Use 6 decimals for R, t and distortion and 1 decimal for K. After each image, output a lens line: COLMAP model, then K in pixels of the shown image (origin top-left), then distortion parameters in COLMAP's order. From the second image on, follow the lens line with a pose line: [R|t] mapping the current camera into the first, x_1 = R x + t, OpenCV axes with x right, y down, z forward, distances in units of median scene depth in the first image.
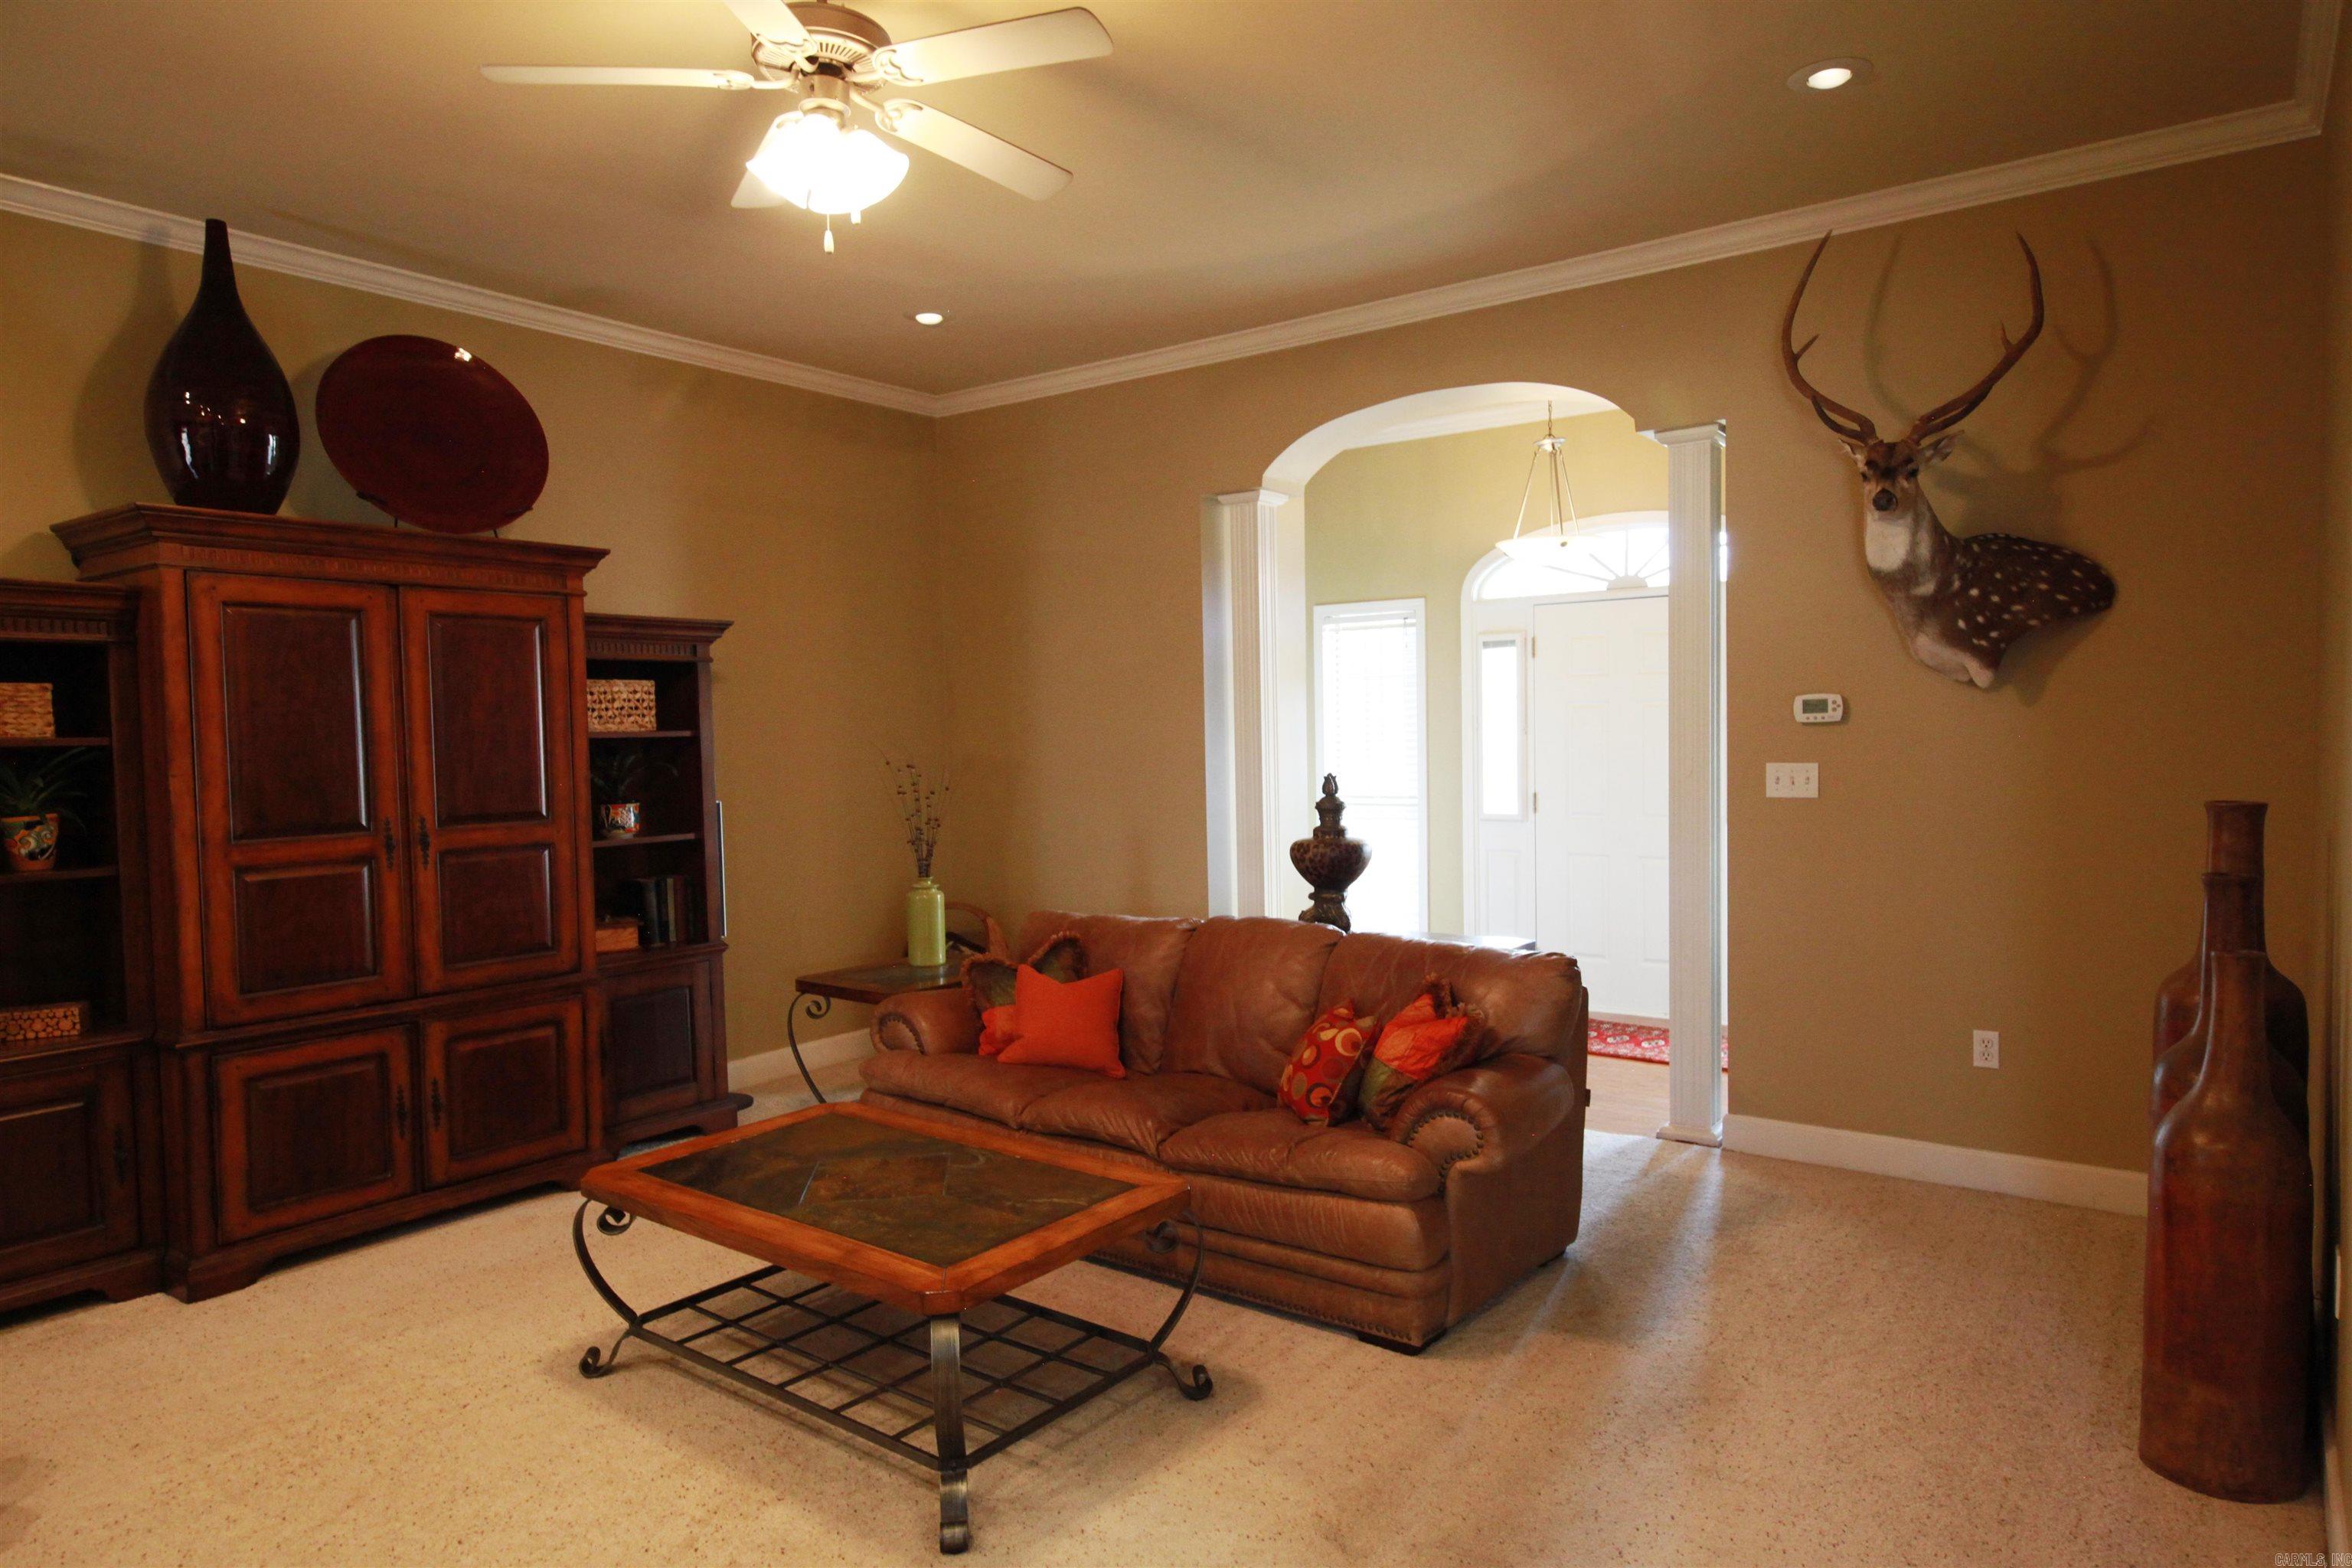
lens RADIAL K [[1448.2, 0, 1185.3], [0, 1448.2, 784.0], [0, 0, 1]] dist [0.018345, -0.000186]
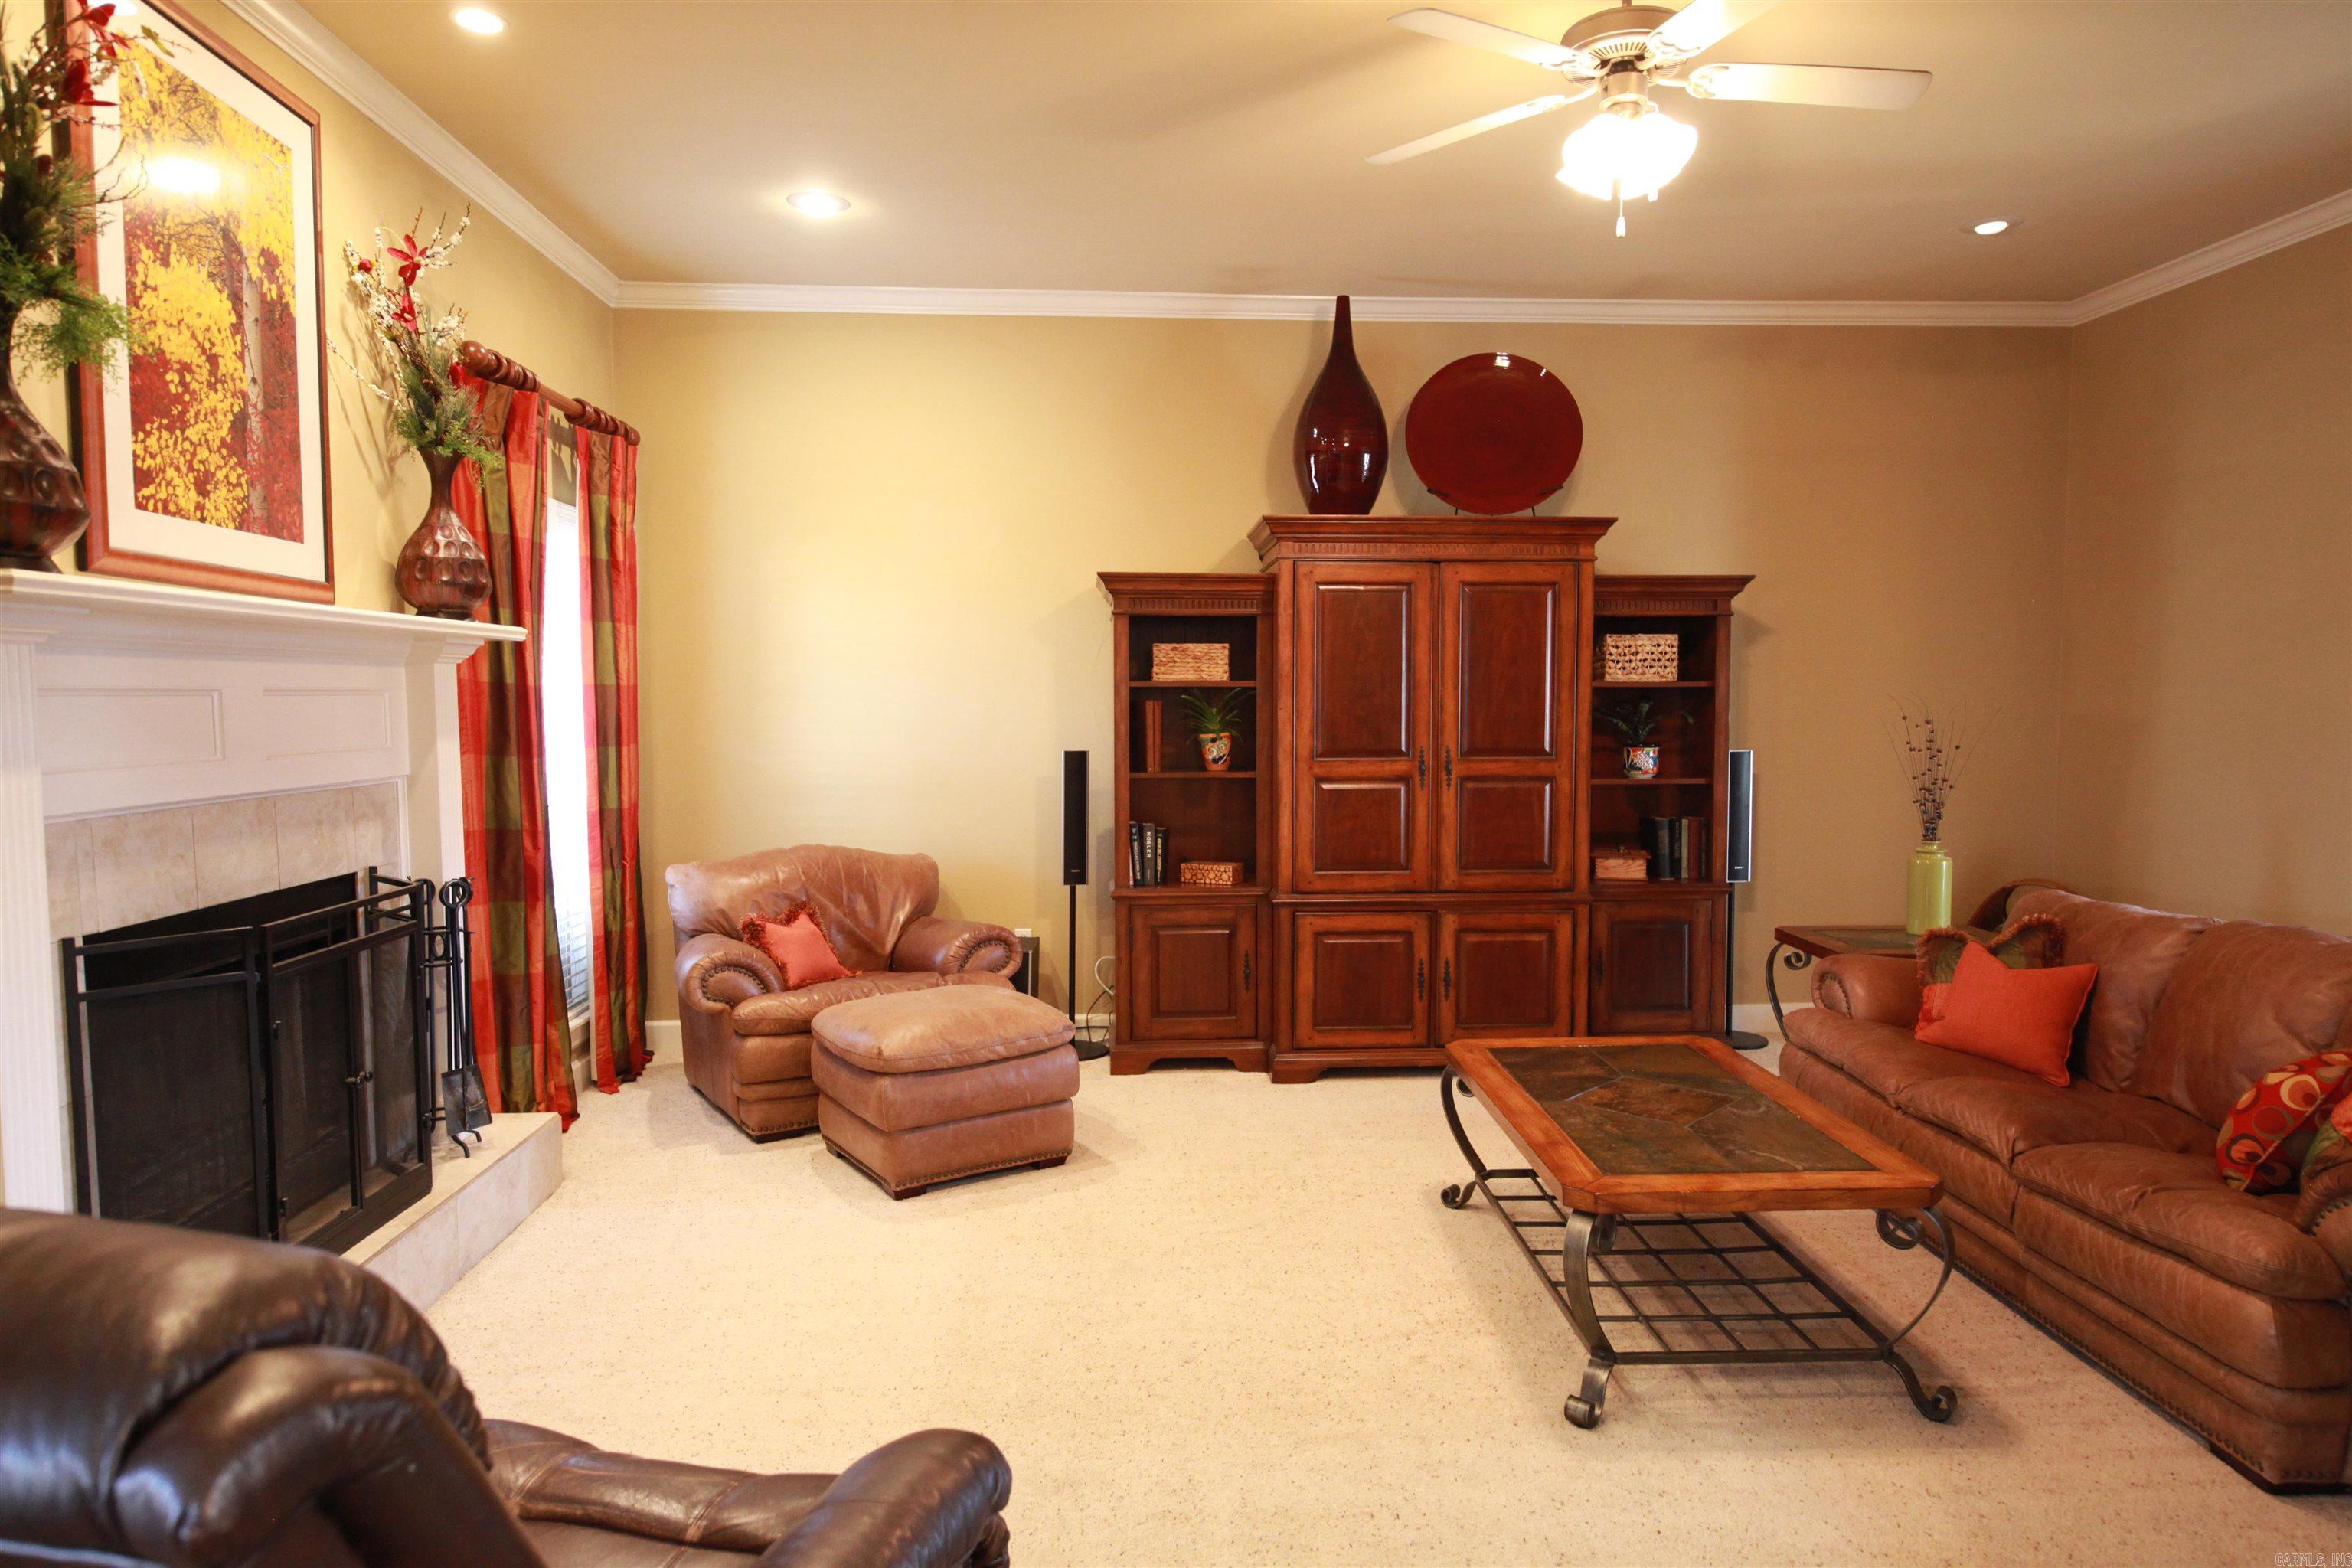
lens RADIAL K [[1448.2, 0, 1189.1], [0, 1448.2, 784.7], [0, 0, 1]] dist [0.018345, -0.000186]
pose [[0.633386, 0.065680, -0.771043, 0.308338], [-0.040932, 0.997840, 0.051375, -0.000744], [0.772752, -0.000980, 0.634707, 0.047369]]
